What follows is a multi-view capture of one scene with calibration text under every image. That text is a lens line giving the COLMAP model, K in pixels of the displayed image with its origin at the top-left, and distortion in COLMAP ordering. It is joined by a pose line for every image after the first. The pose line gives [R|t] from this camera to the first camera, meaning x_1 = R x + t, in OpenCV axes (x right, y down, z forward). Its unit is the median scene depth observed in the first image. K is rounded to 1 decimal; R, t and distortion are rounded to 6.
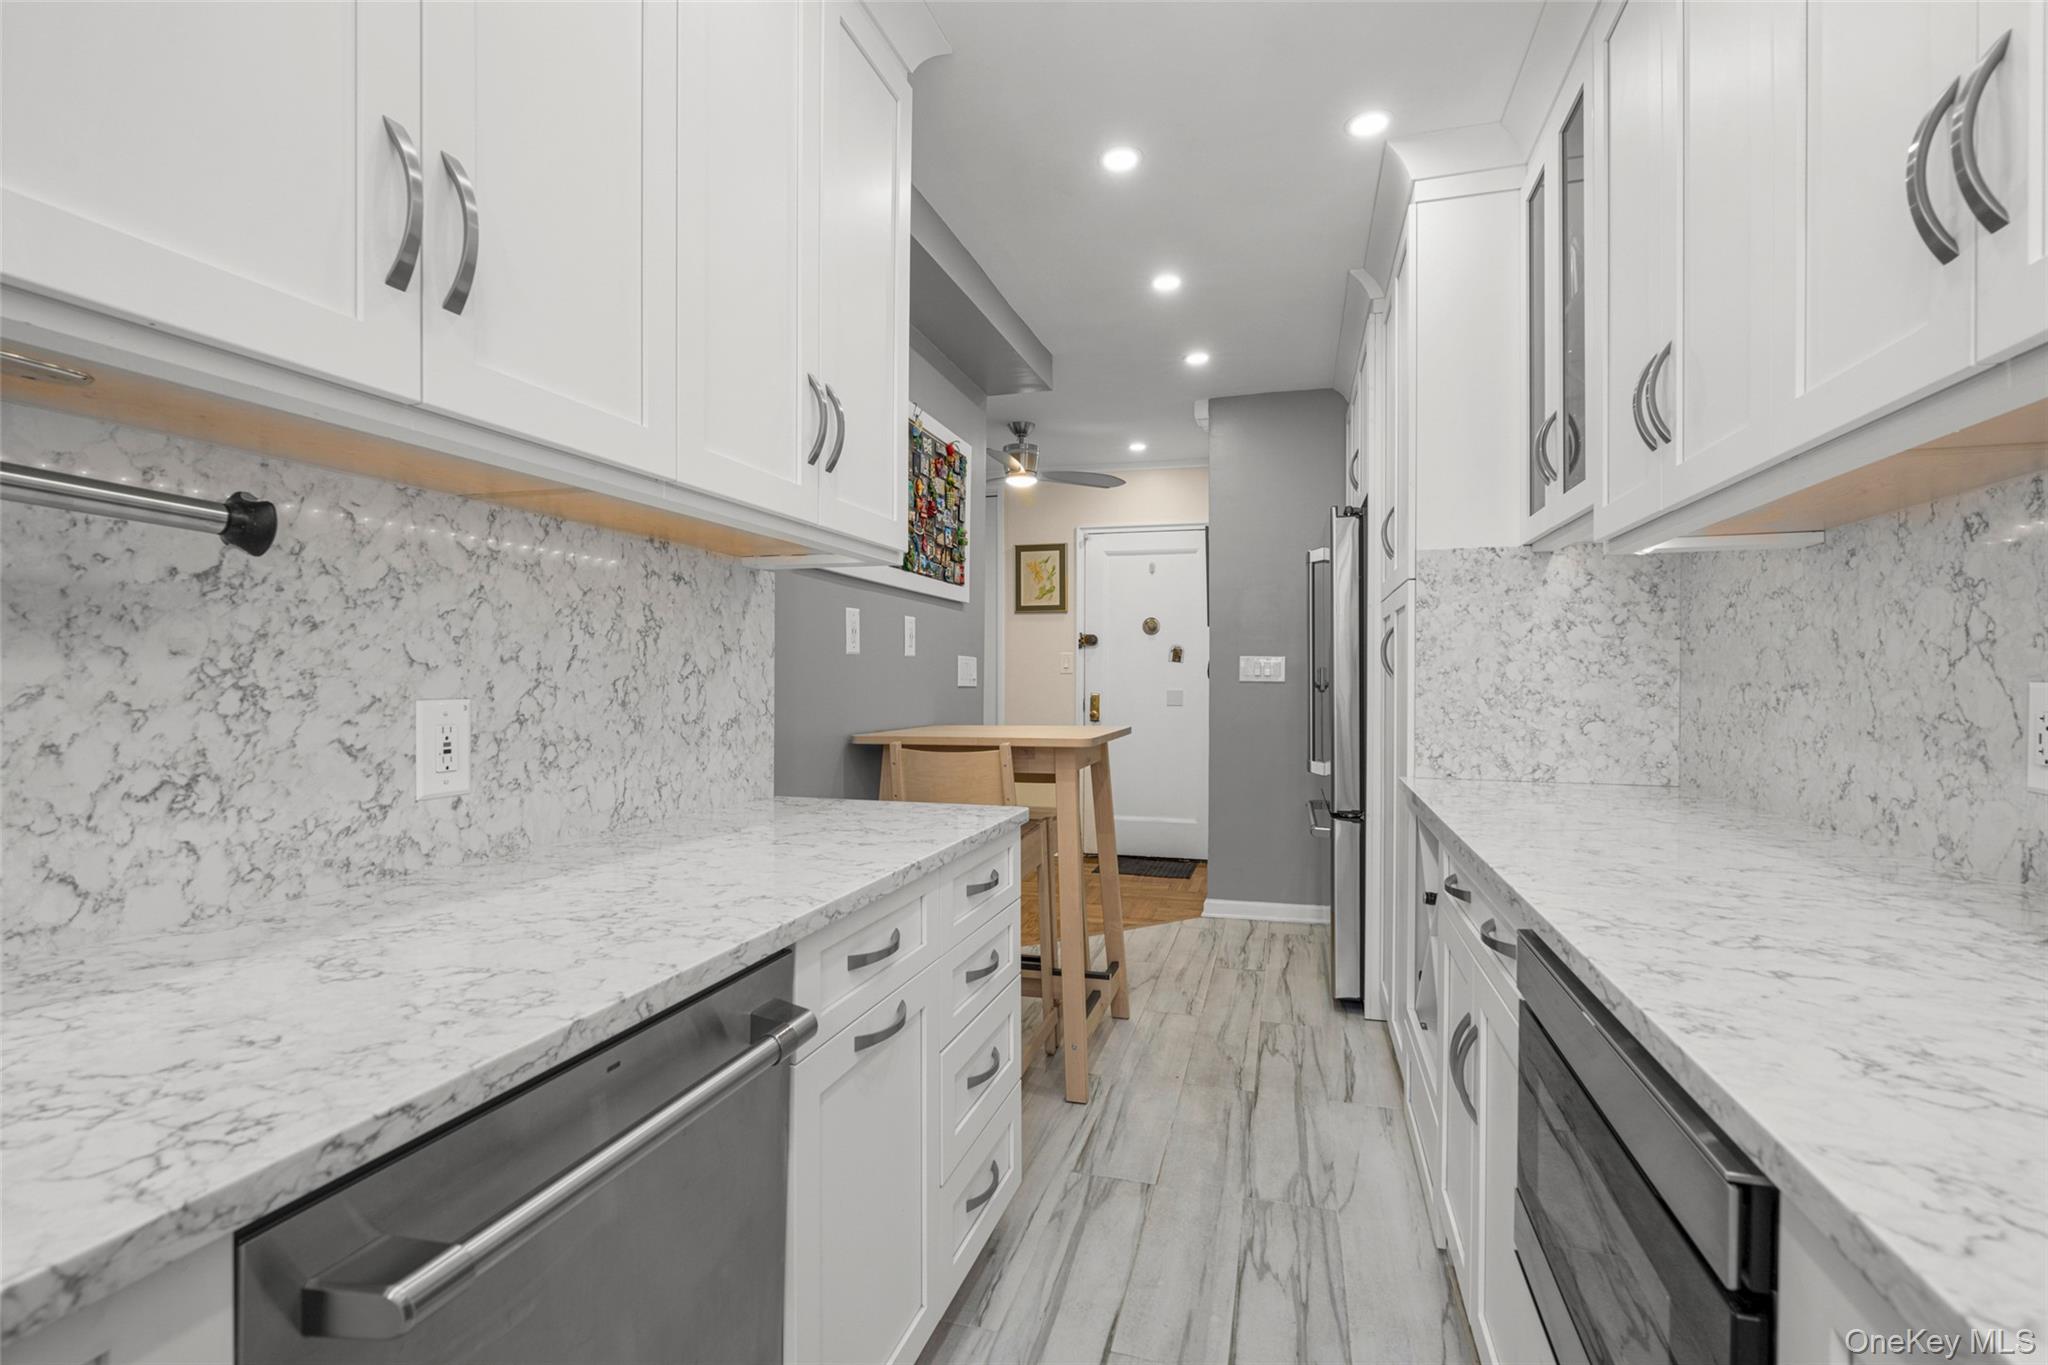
lens RADIAL K [[936.9, 0, 1024.0], [0, 936.9, 682.5], [0, 0, 1]] dist [-0.001896, -0.000339]
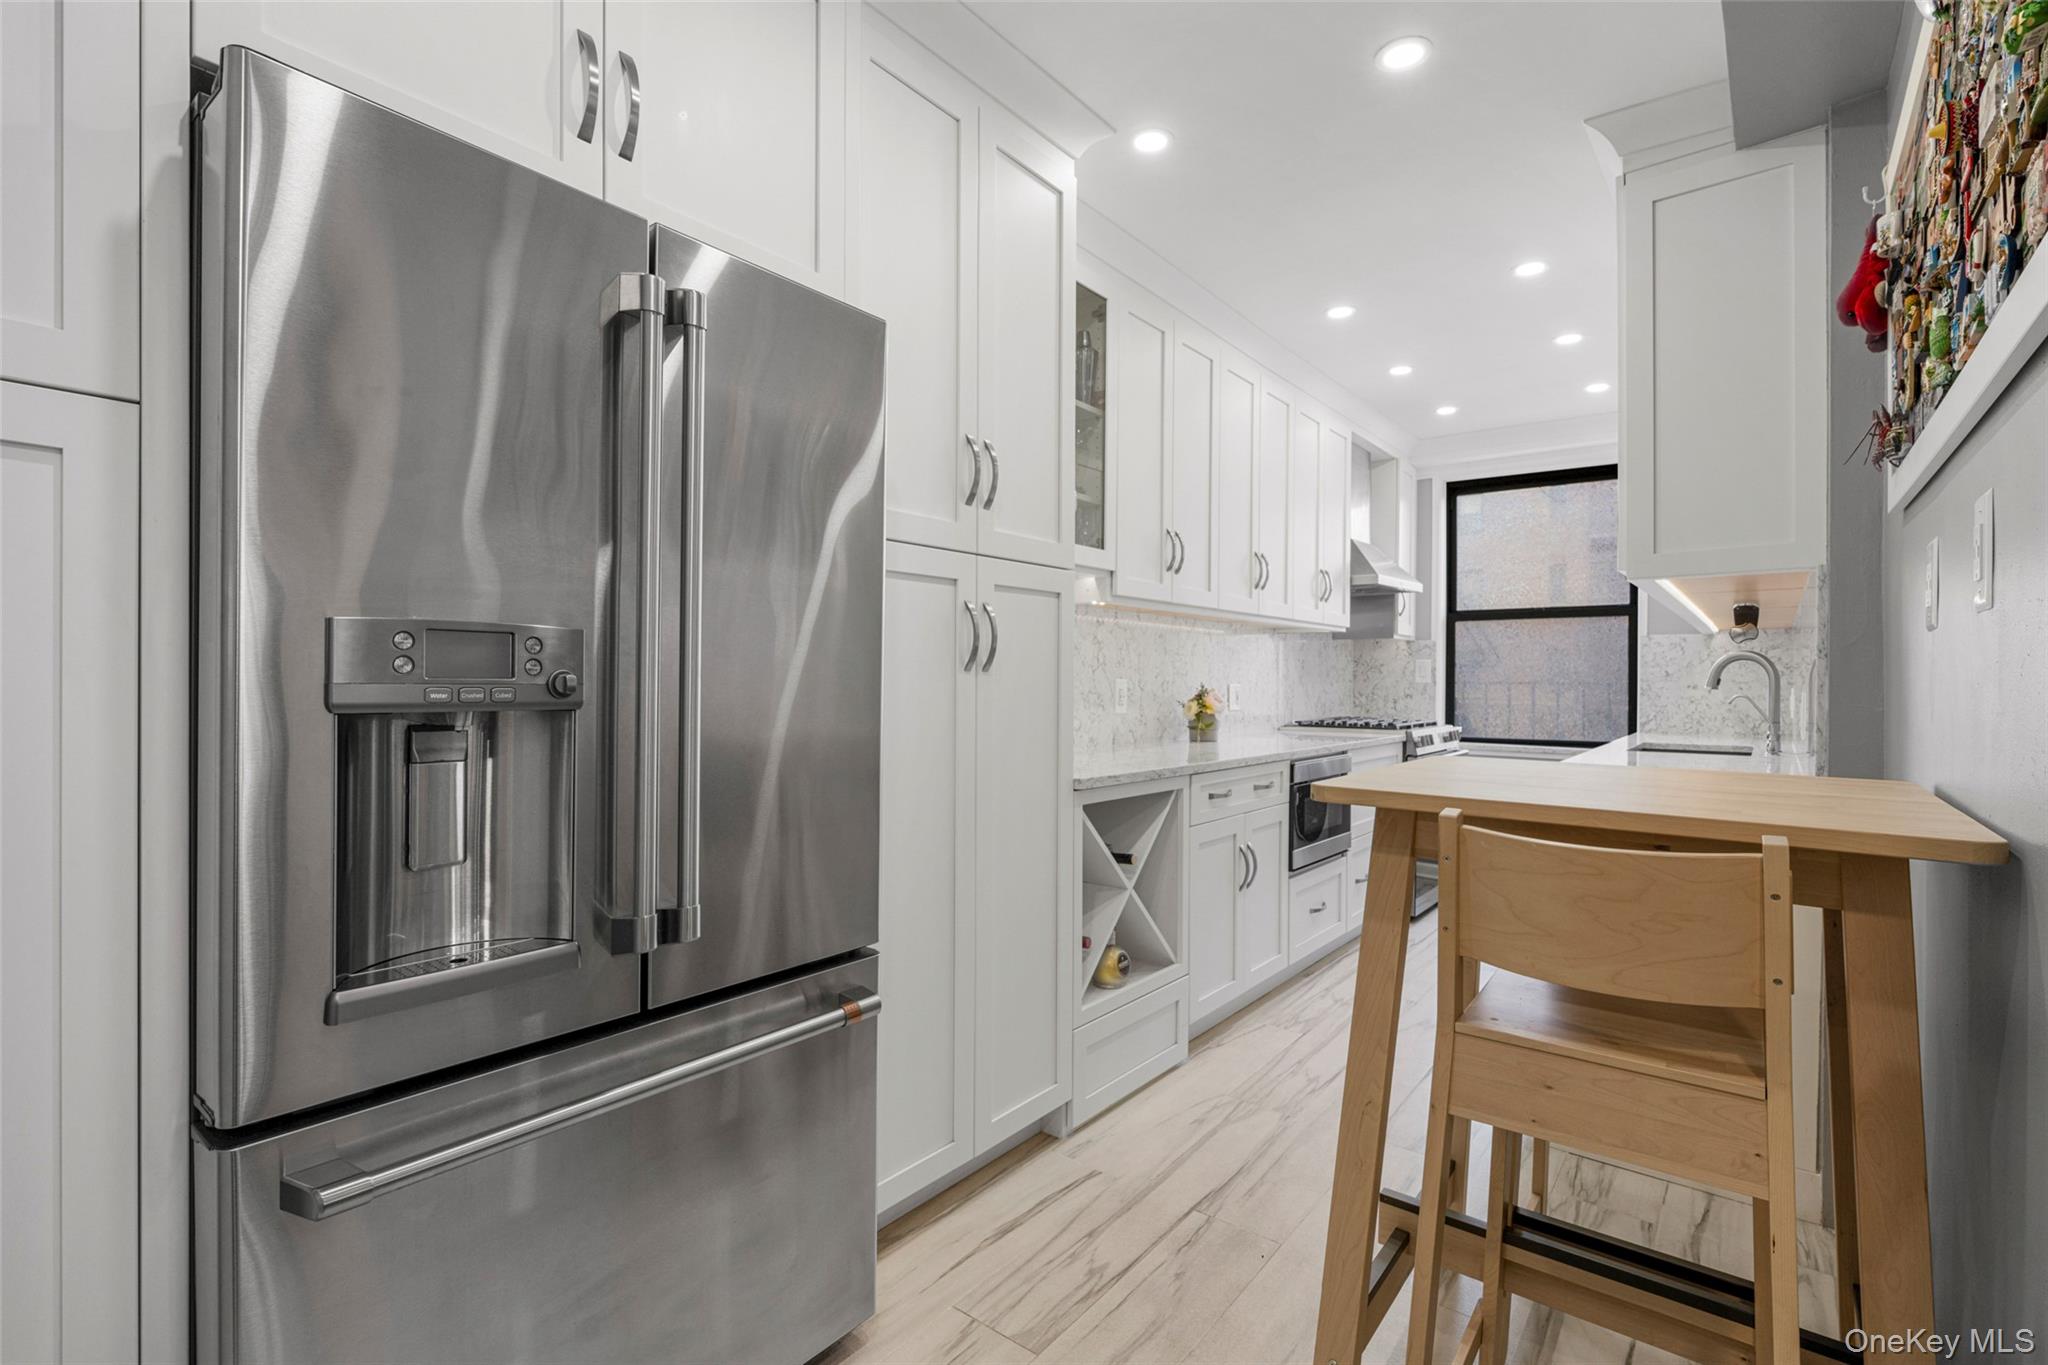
lens RADIAL K [[936.9, 0, 1024.0], [0, 936.9, 682.5], [0, 0, 1]] dist [-0.001896, -0.000339]
pose [[-0.925734, -0.008951, 0.378069, 0.099384], [-0.007364, 0.999957, 0.005642, -0.000984], [-0.378103, 0.002439, -0.925760, 1.994378]]
